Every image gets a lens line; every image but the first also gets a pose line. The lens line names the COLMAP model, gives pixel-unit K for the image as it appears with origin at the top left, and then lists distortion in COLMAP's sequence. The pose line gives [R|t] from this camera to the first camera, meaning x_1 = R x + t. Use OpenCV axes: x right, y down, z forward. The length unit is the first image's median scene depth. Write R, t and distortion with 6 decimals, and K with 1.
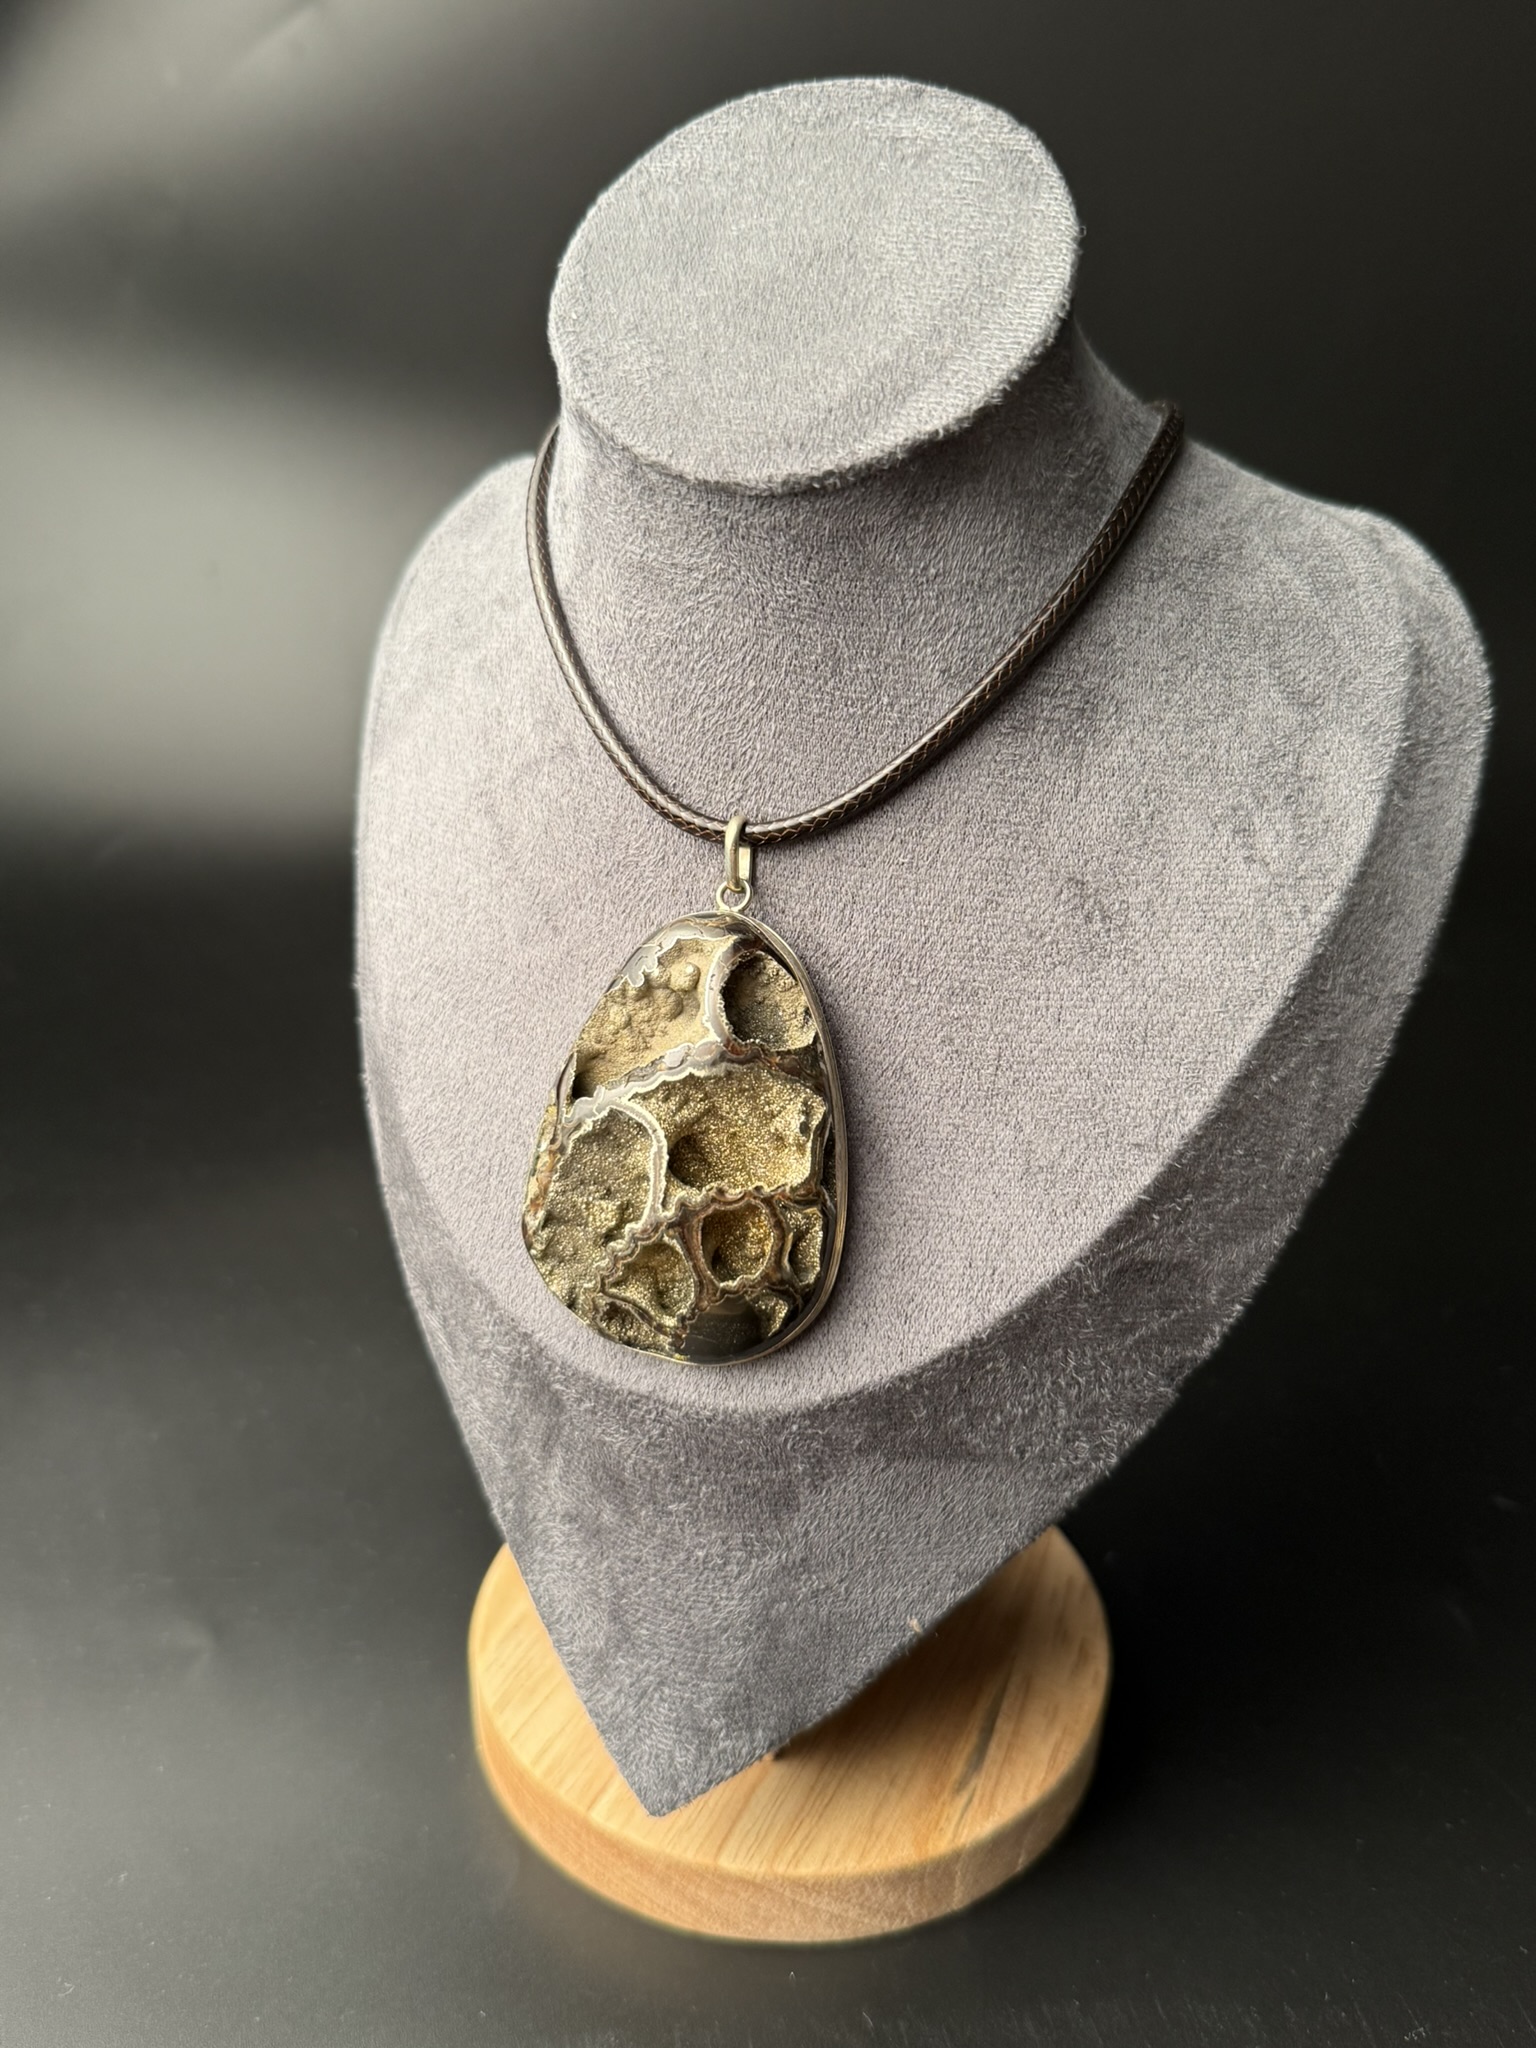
lens RADIAL K [[1743.2, 0, 766.6], [0, 1743.2, 1028.0], [0, 0, 1]] dist [0.197165, -0.639504]
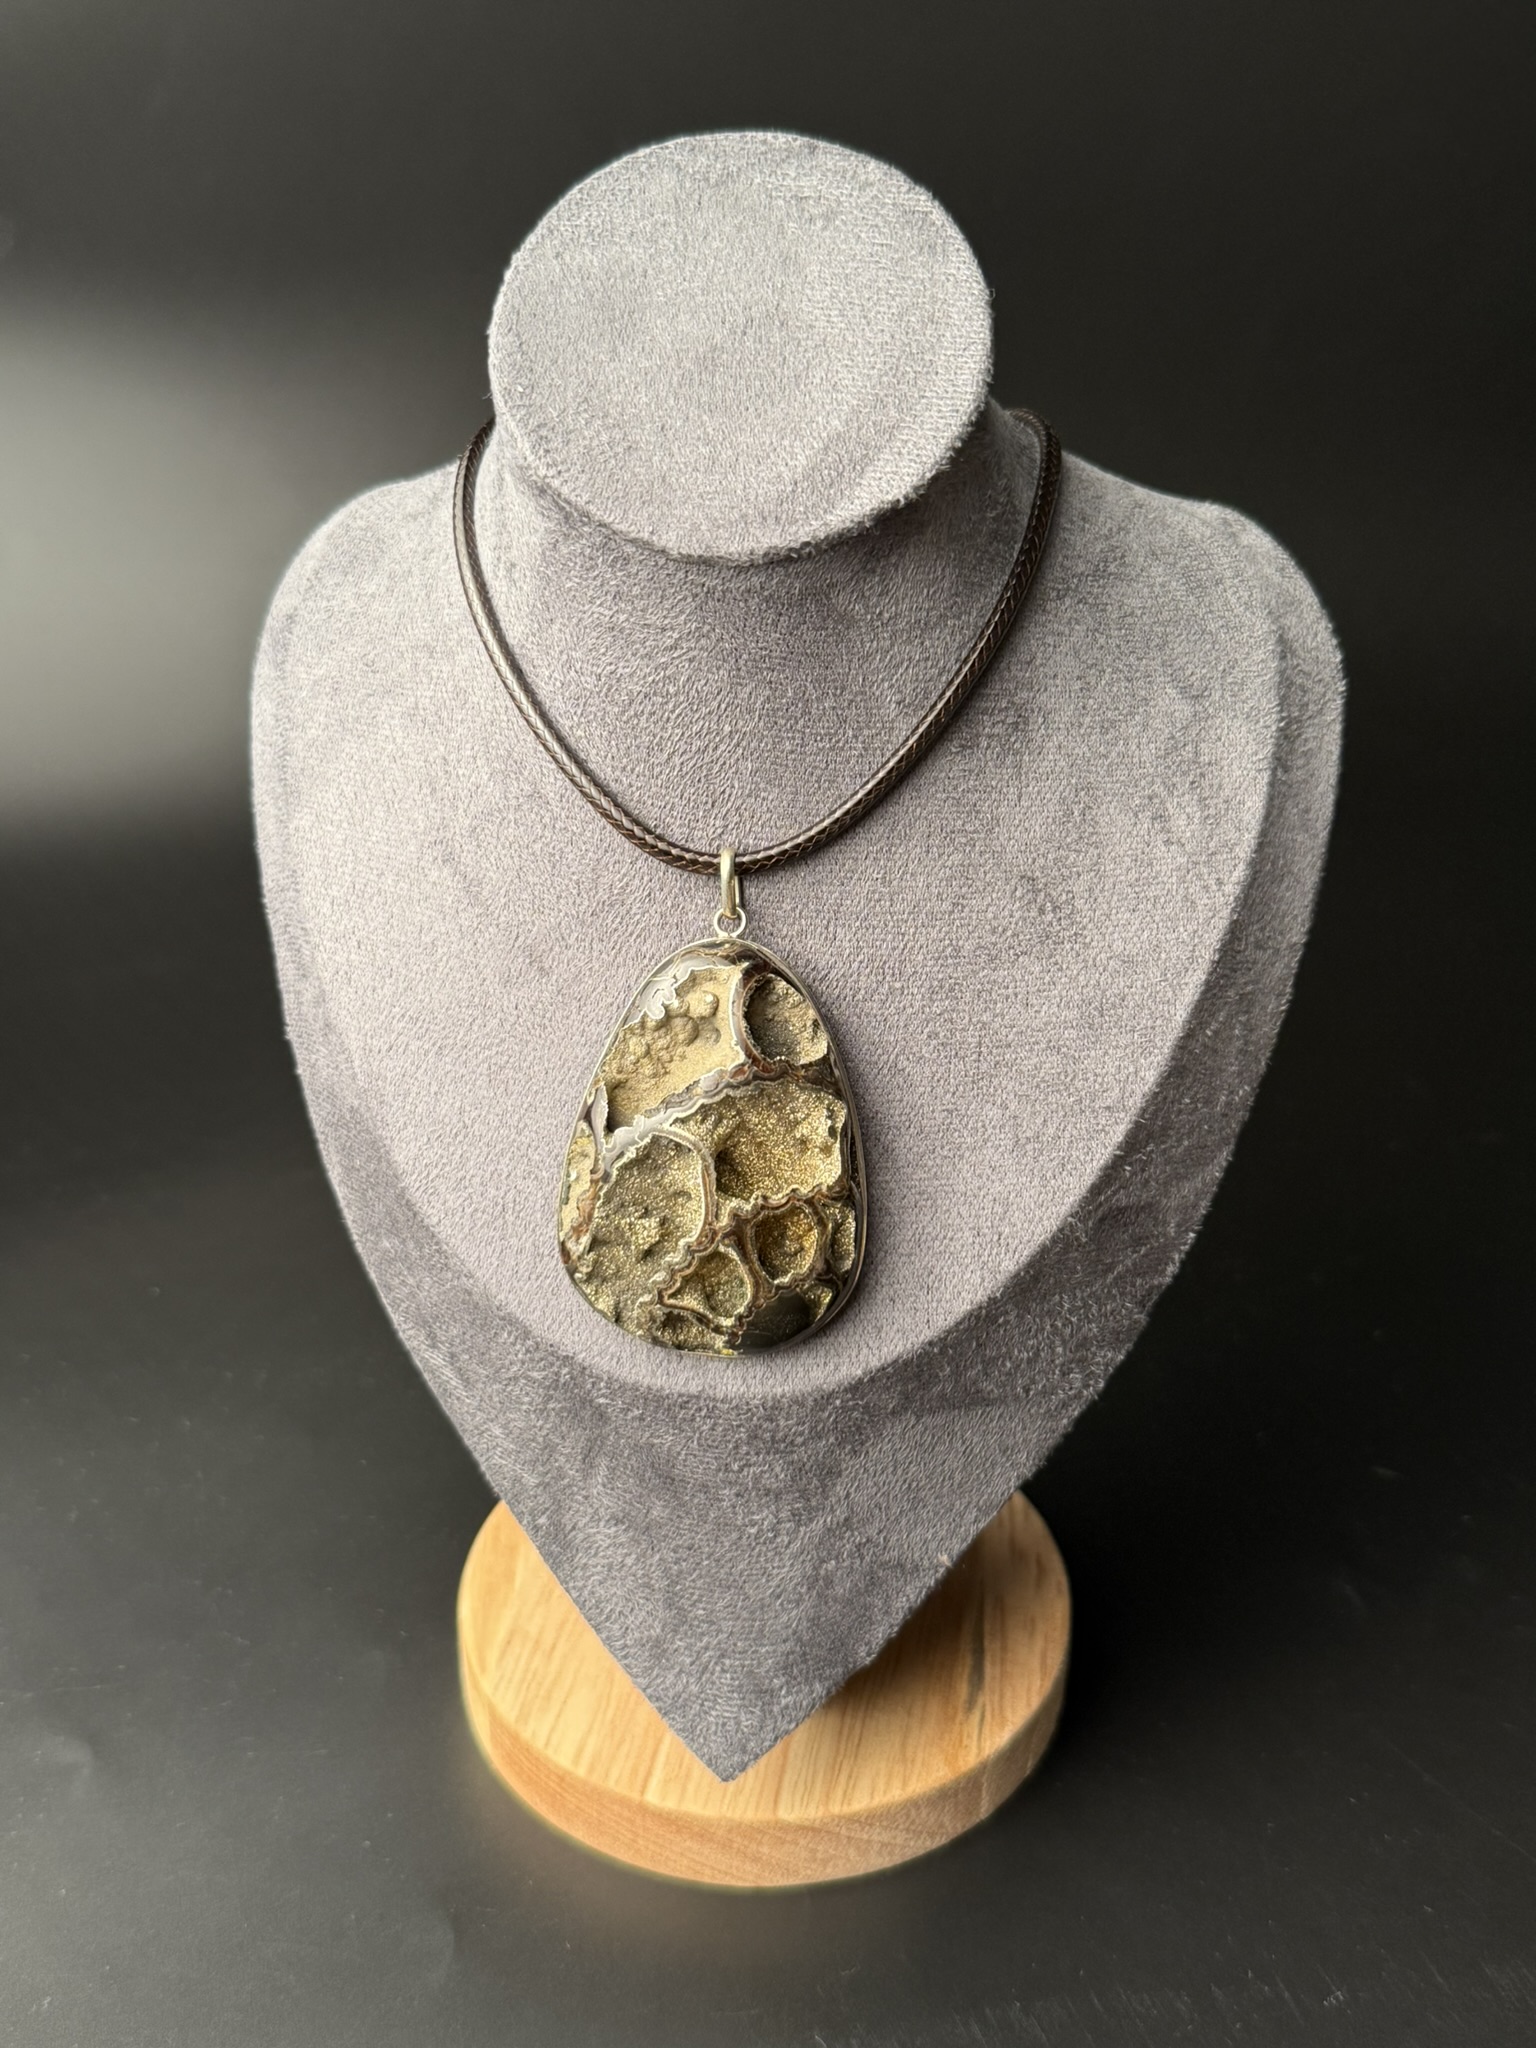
lens RADIAL K [[2095.1, 0, 766.6], [0, 2095.1, 1027.6], [0, 0, 1]] dist [0.187412, -0.558559]
pose [[0.968809, -0.121991, 0.215703, -0.277794], [0.110379, 0.991753, 0.065132, -0.093610], [-0.221870, -0.039291, 0.974284, -0.258065]]
